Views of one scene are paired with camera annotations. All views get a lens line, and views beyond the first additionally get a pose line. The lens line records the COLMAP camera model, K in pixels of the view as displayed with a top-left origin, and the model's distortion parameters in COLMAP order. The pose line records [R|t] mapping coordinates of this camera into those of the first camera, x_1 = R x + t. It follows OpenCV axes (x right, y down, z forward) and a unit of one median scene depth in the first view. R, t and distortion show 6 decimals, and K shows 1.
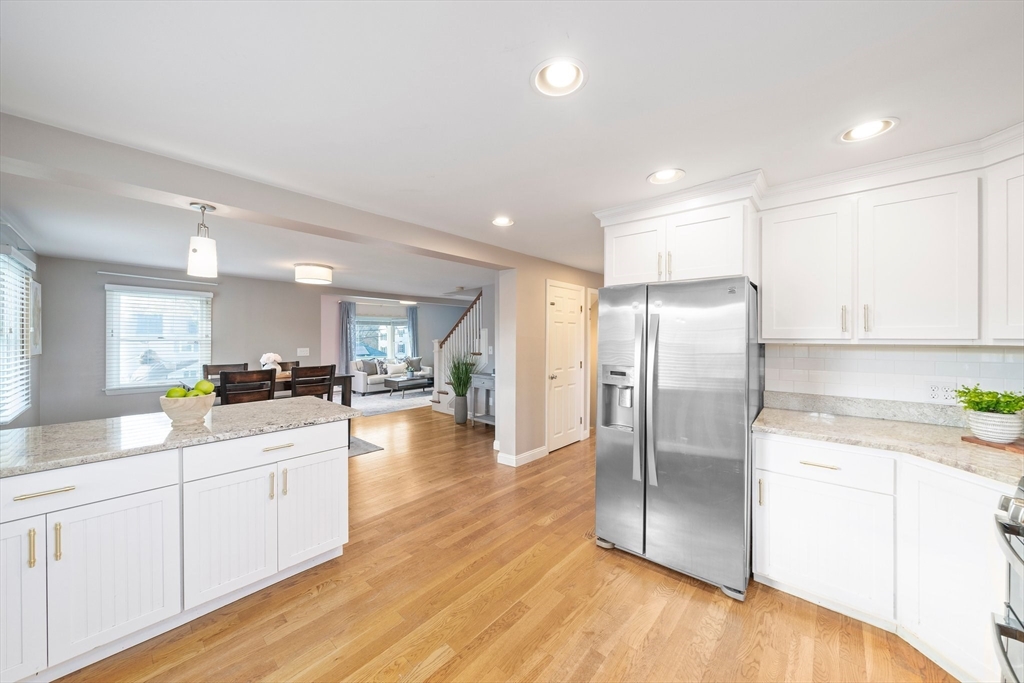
lens RADIAL K [[357.4, 0, 515.2], [0, 357.4, 337.9], [0, 0, 1]] dist [-0.003681, 0.000101]
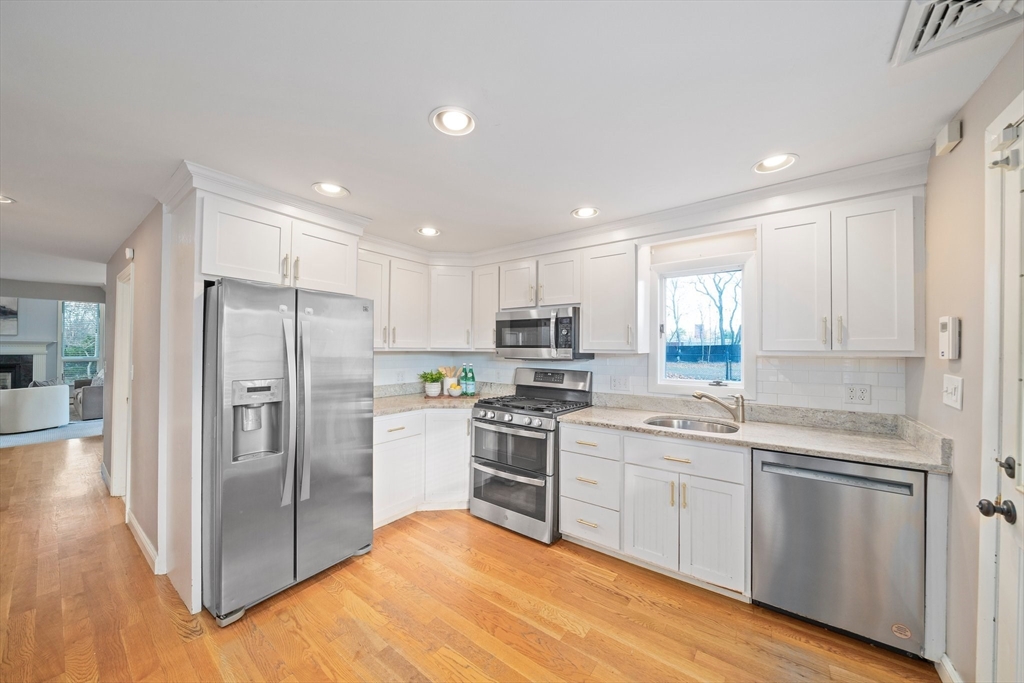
lens RADIAL K [[357.4, 0, 513.9], [0, 357.4, 342.8], [0, 0, 1]] dist [-0.003681, 0.000101]
pose [[-0.090196, 0.016614, 0.995785, -0.694438], [-0.010833, 0.999785, -0.017662, 0.002980], [-0.995865, -0.012380, -0.089996, 0.592309]]
